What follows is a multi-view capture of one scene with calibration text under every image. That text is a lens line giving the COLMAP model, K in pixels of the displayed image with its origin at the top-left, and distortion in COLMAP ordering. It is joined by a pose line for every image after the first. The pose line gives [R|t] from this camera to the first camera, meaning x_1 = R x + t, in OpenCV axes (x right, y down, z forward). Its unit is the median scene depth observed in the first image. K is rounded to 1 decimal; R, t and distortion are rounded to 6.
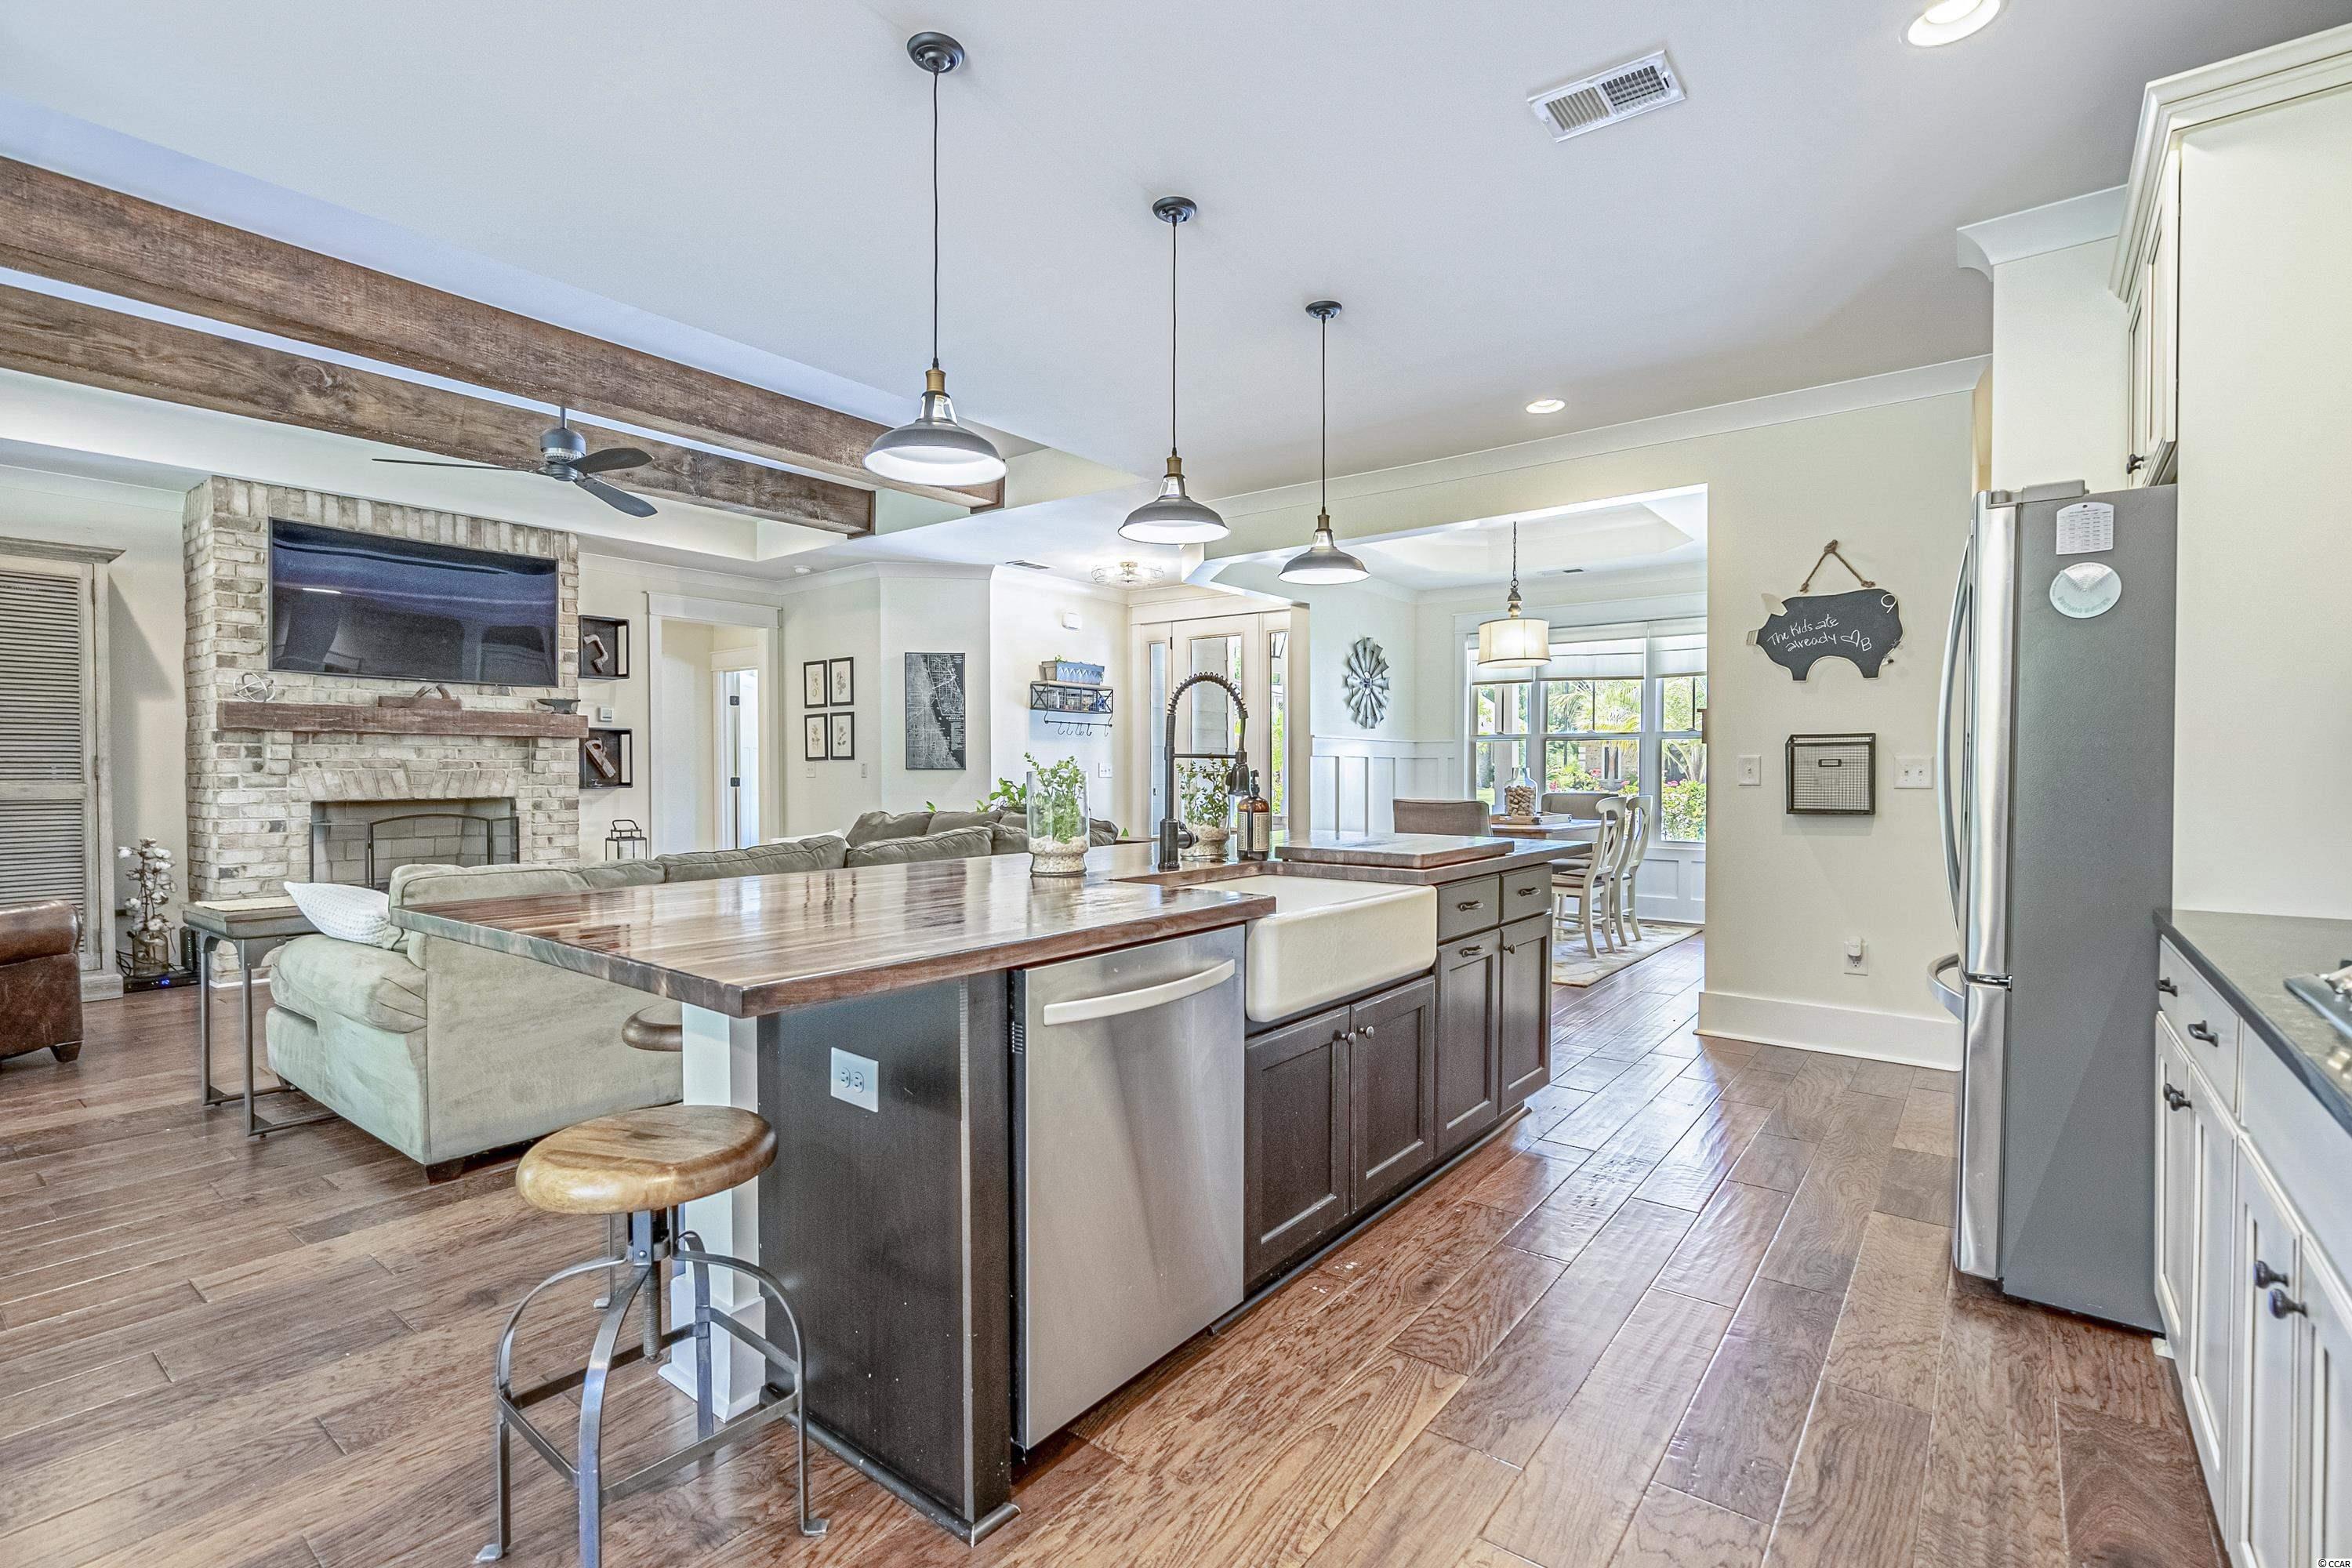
lens RADIAL K [[1079.9, 0, 1181.4], [0, 1079.9, 787.0], [0, 0, 1]] dist [-0.002507, 0.000855]
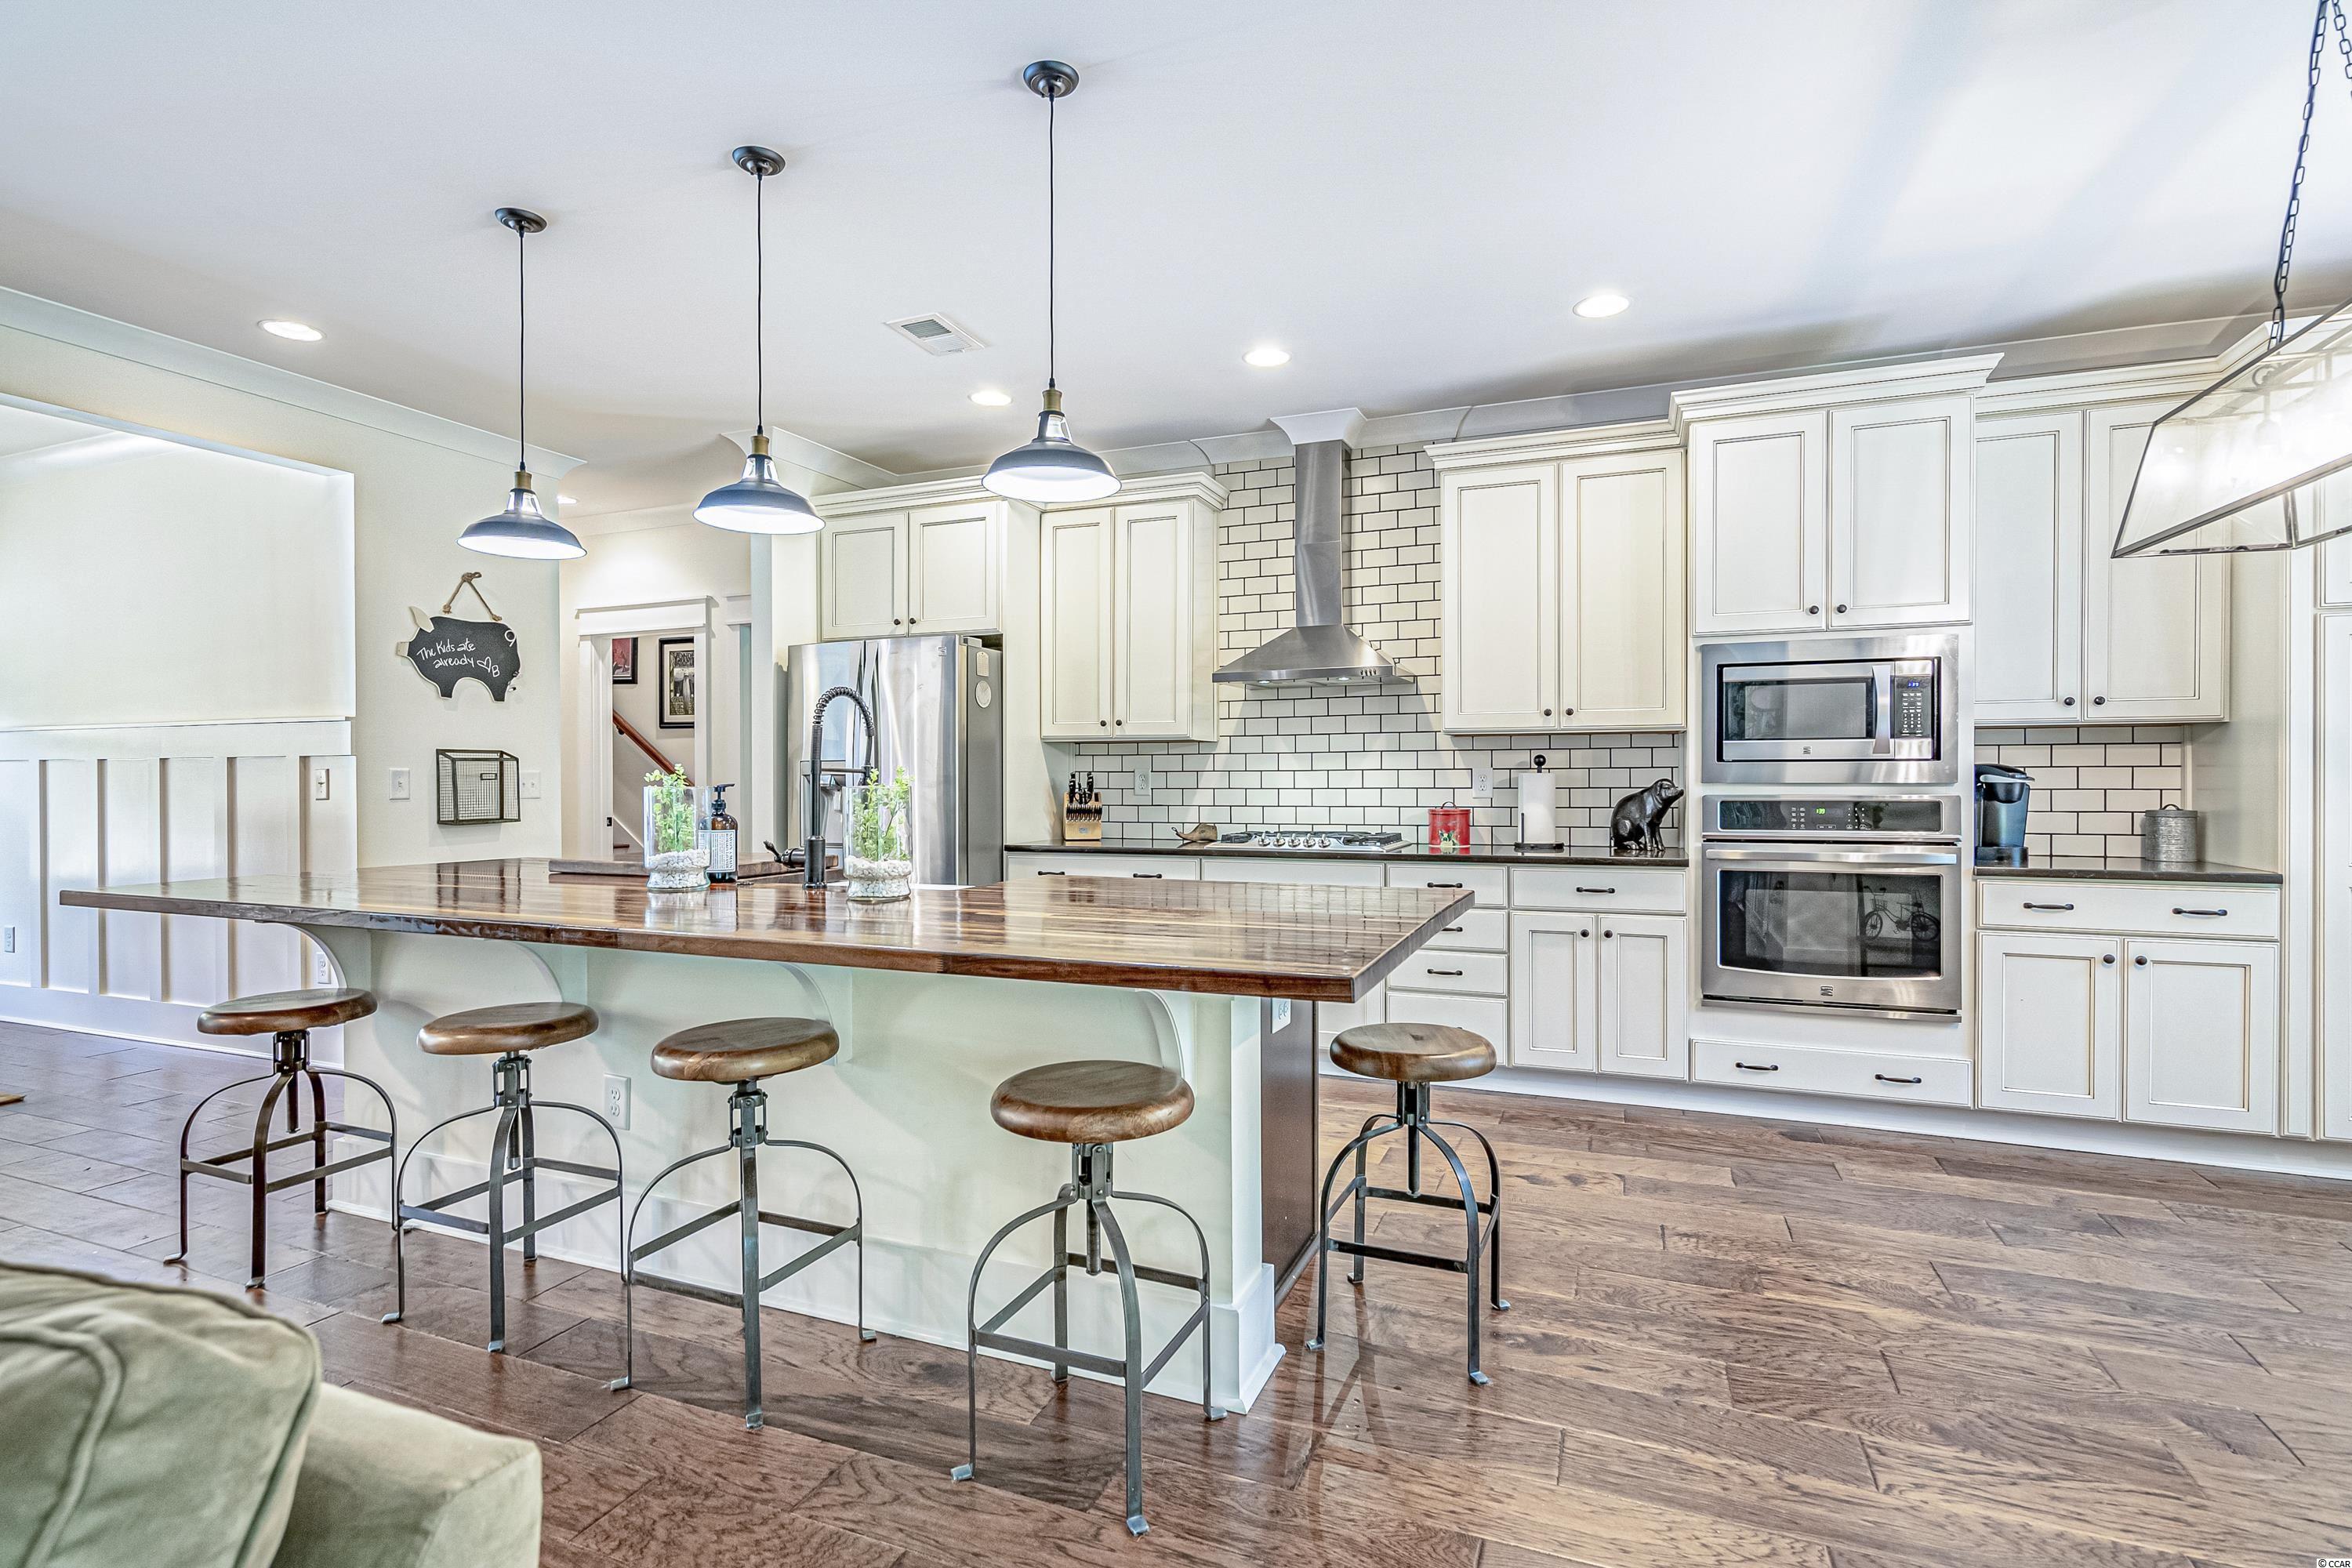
lens RADIAL K [[1079.9, 0, 1198.2], [0, 1079.9, 784.4], [0, 0, 1]] dist [-0.002507, 0.000855]
pose [[-0.282992, -0.005307, 0.959108, -0.473877], [0.018514, 0.999768, 0.010994, -0.009247], [-0.958944, 0.020868, -0.282828, 0.447302]]
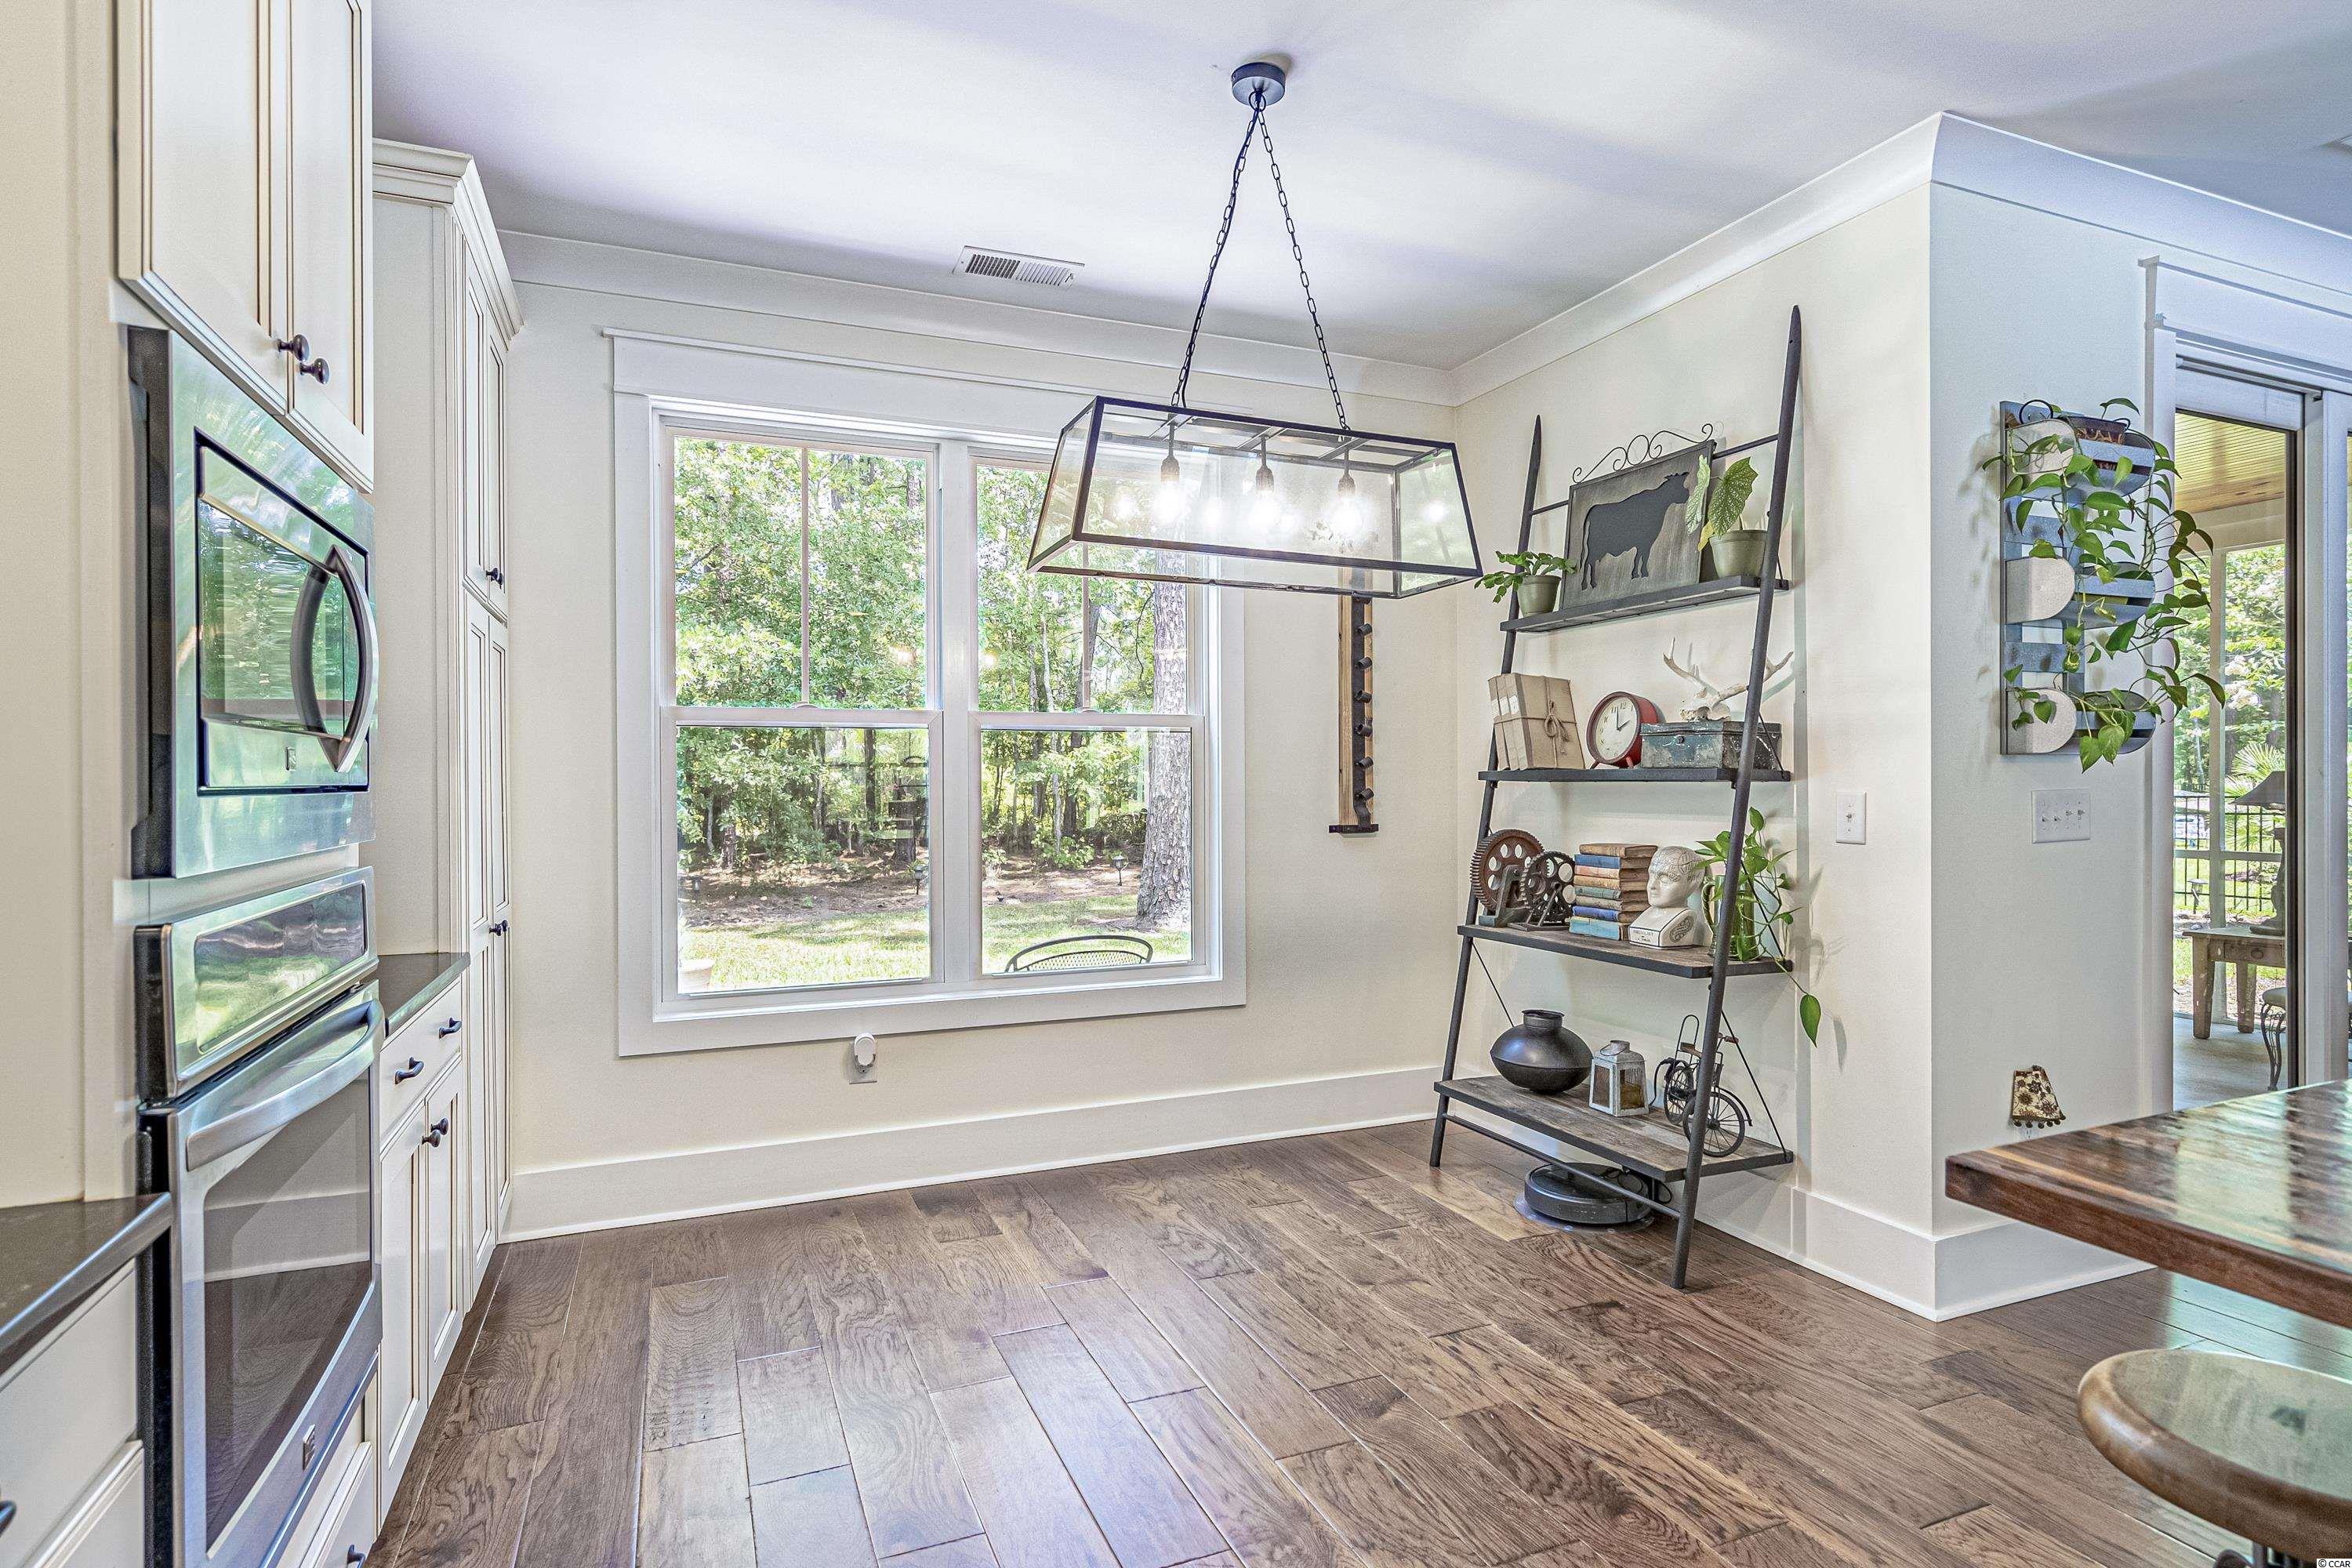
lens RADIAL K [[1206.9, 0, 1183.5], [0, 1206.9, 788.8], [0, 0, 1]] dist [0.000958, 0.001264]
pose [[-0.494406, 0.009238, -0.869182, 0.122431], [-0.010141, 0.999814, 0.016395, -0.015473], [0.869172, 0.016920, -0.494220, 0.207289]]
